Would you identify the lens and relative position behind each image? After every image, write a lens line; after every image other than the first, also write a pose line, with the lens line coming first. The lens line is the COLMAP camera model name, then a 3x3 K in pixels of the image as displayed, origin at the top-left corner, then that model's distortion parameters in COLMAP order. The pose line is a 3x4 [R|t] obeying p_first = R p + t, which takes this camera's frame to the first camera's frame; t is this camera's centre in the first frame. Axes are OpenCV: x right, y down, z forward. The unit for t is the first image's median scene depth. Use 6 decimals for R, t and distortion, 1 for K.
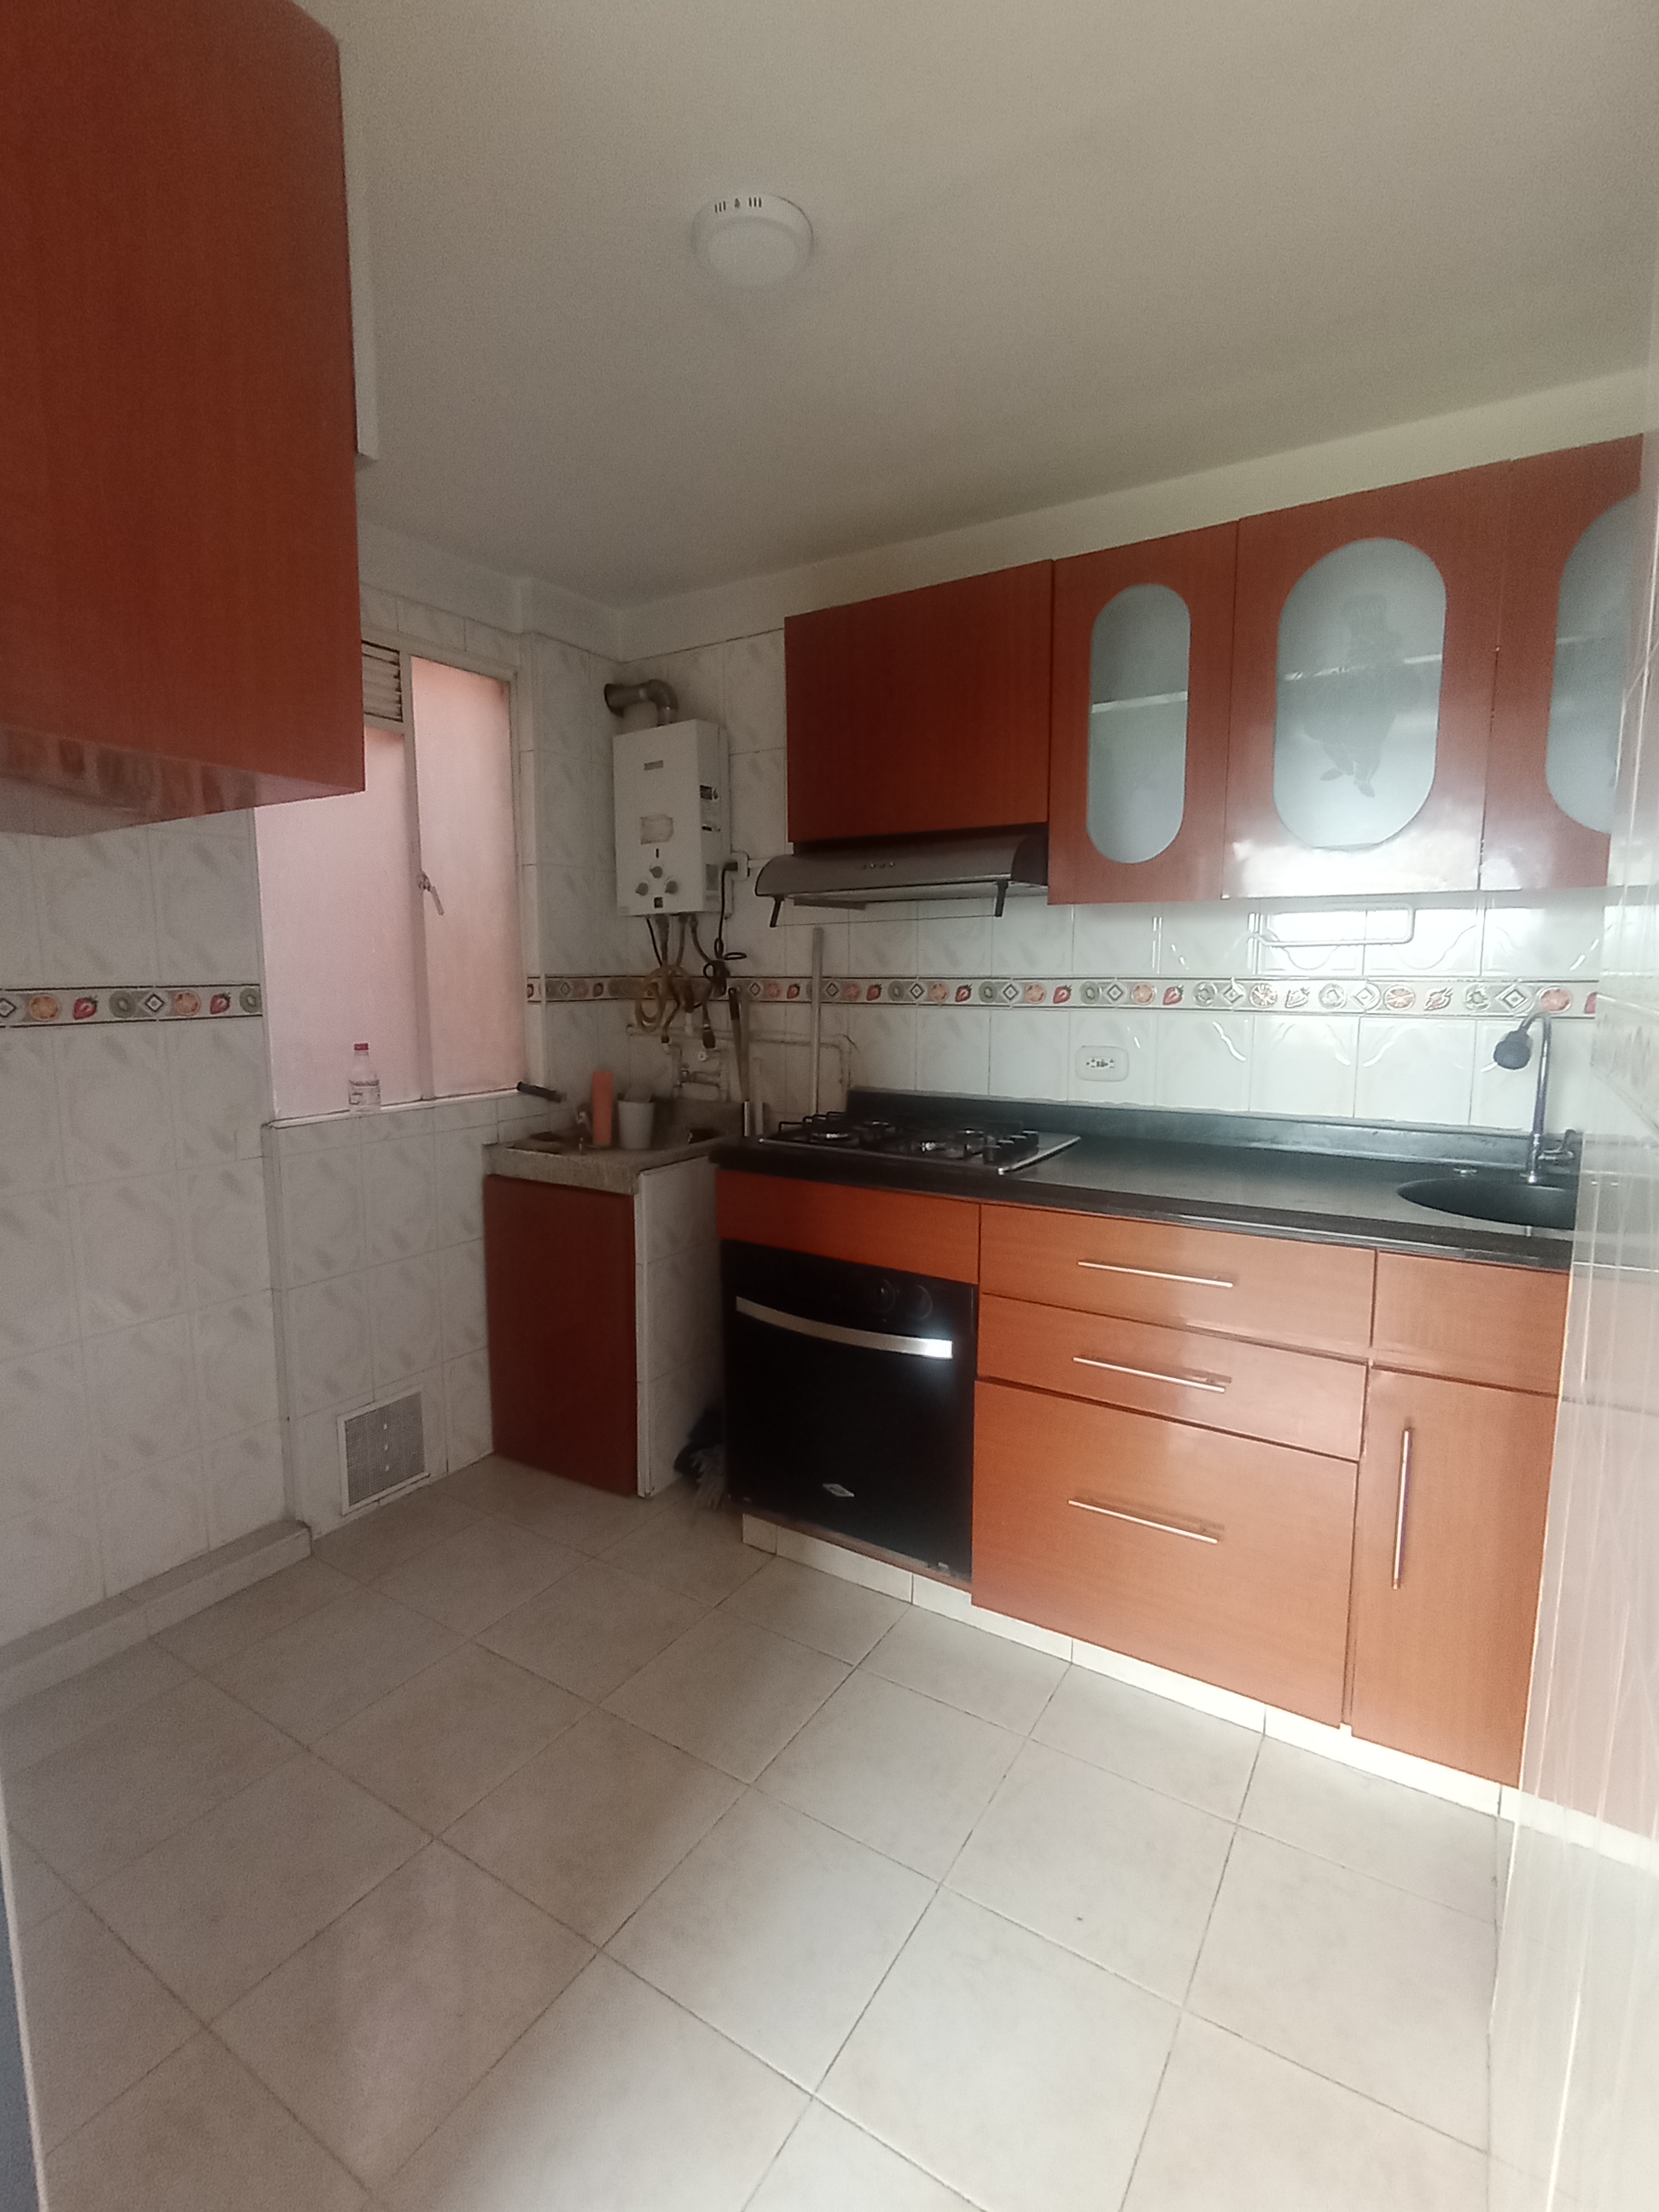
lens RADIAL K [[1052.9, 0, 831.7], [0, 1052.9, 1102.5], [0, 0, 1]] dist [-0.000816, -0.000778]
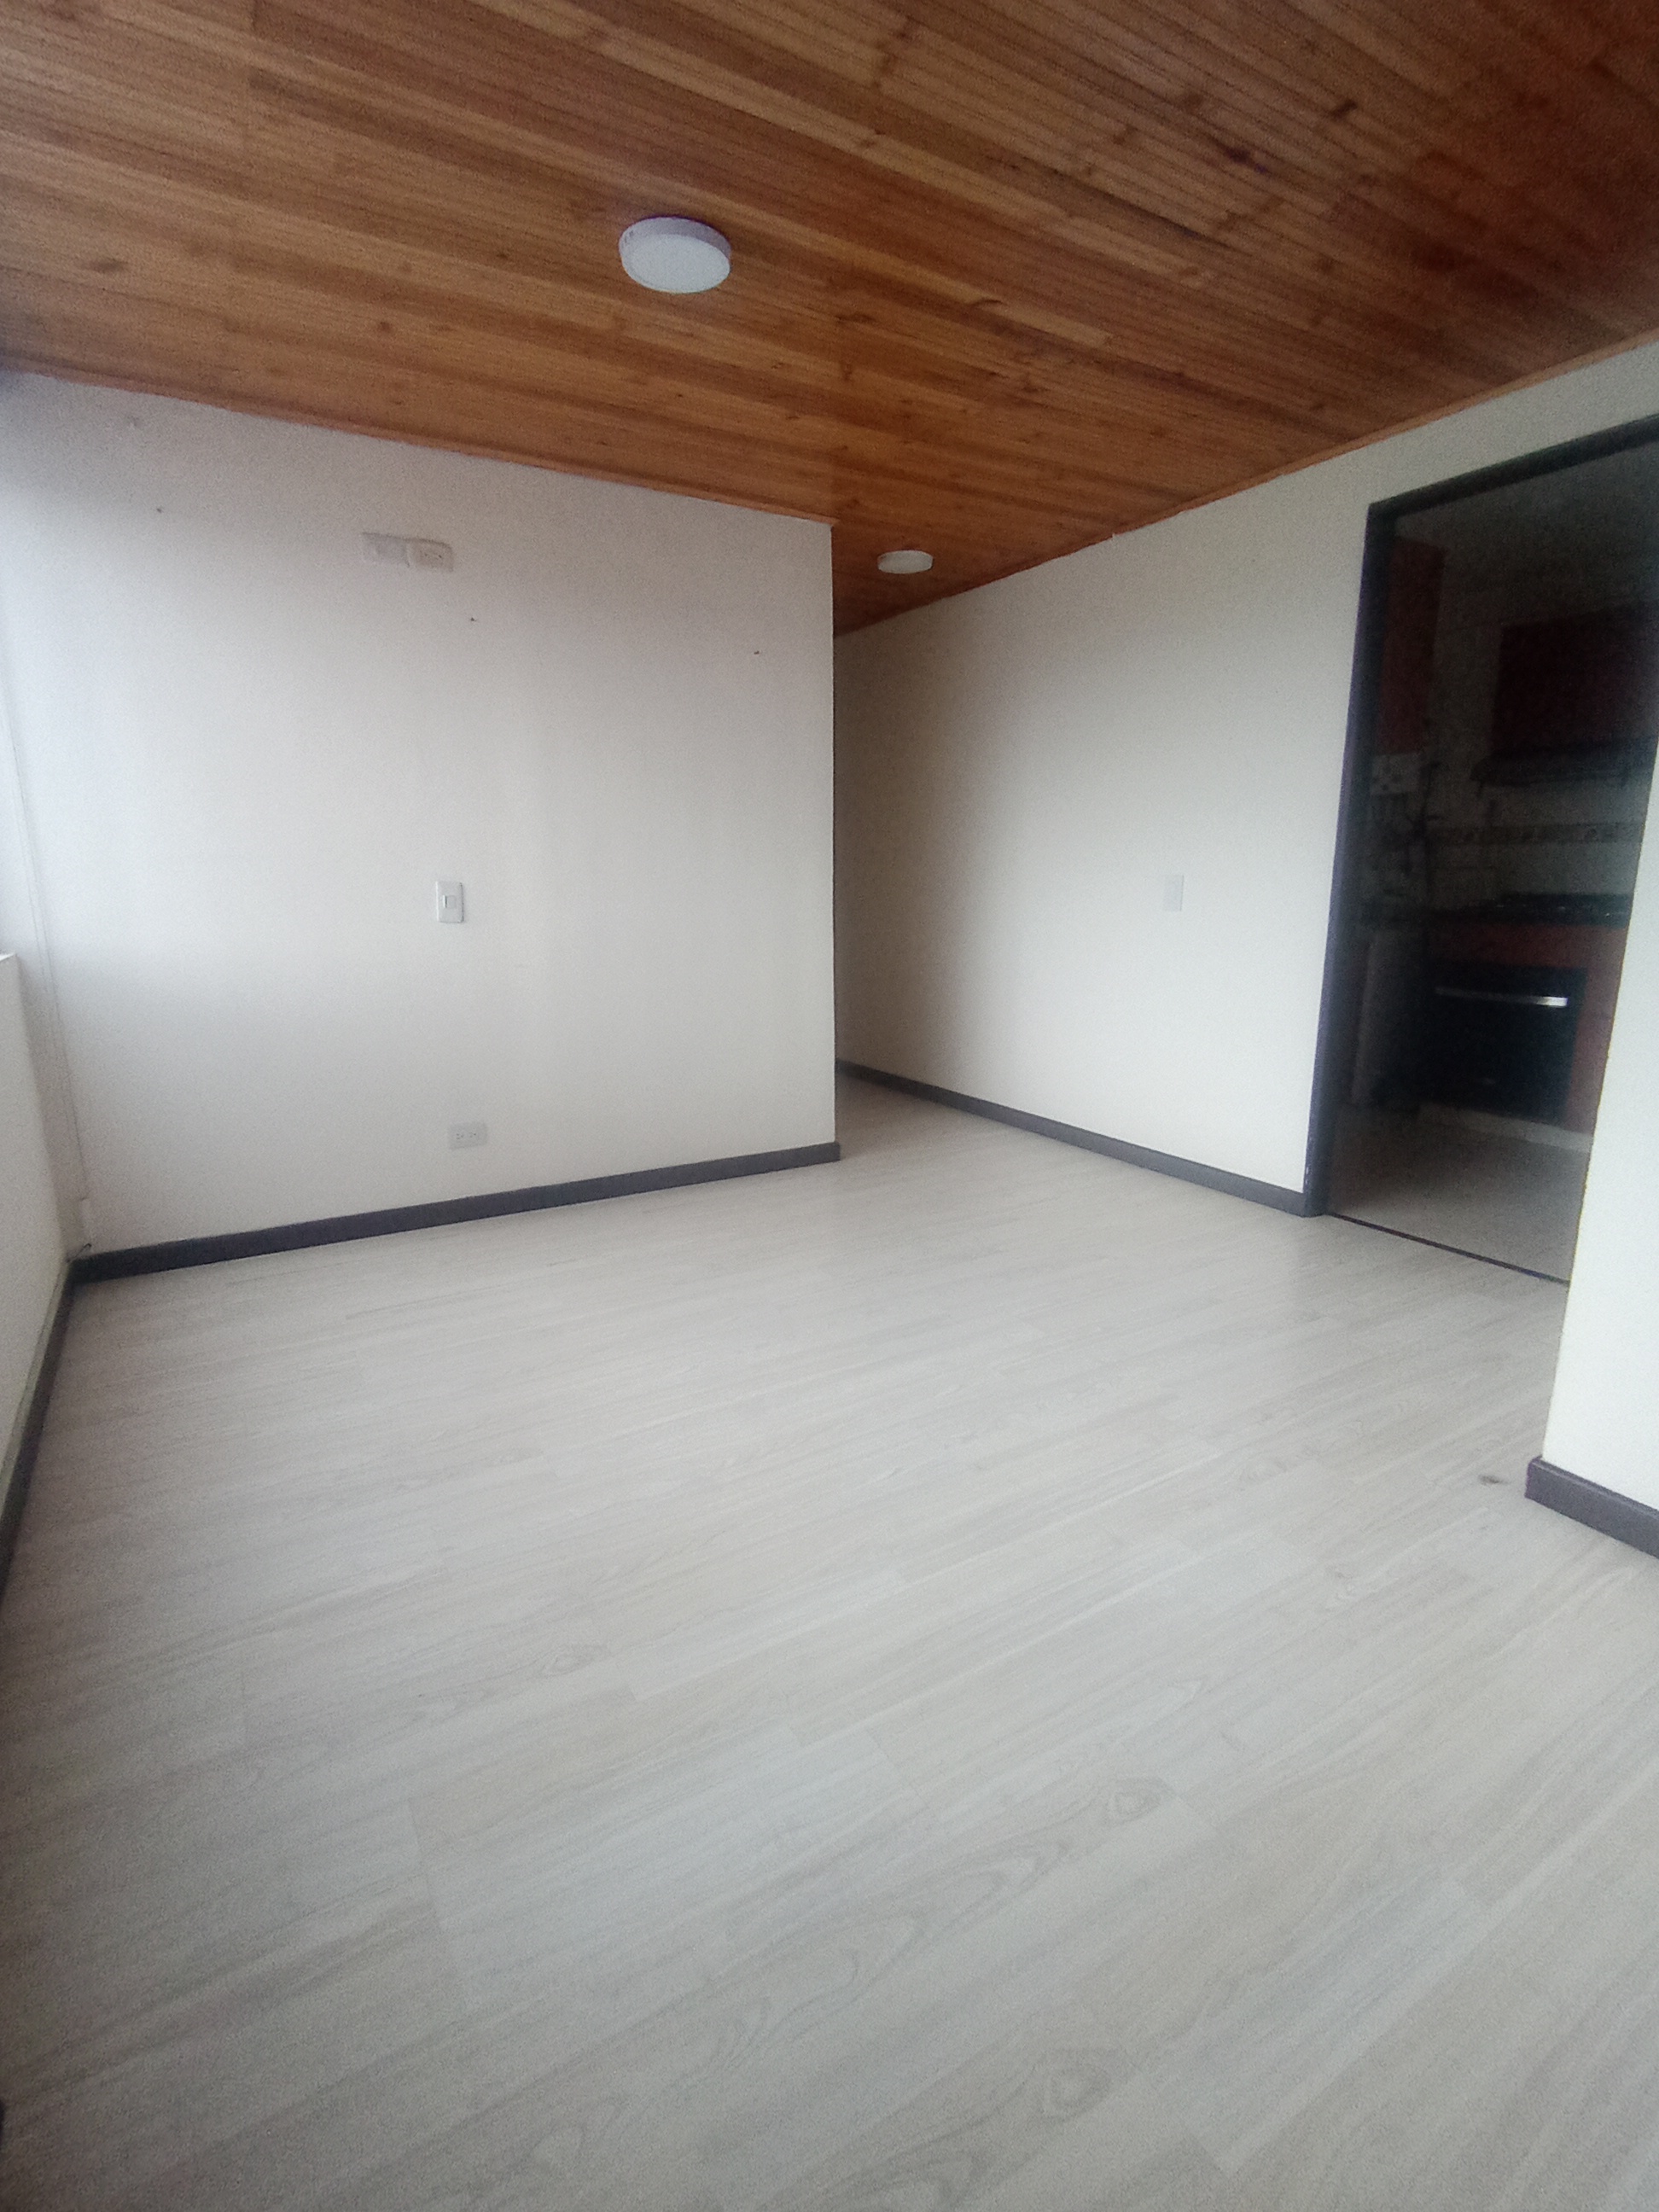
lens RADIAL K [[1052.9, 0, 834.9], [0, 1052.9, 1104.2], [0, 0, 1]] dist [-0.000816, -0.000778]
pose [[0.901698, 0.095858, -0.421607, -0.206165], [-0.059489, 0.993345, 0.098620, 0.222634], [0.428255, -0.063844, 0.901400, -1.042527]]
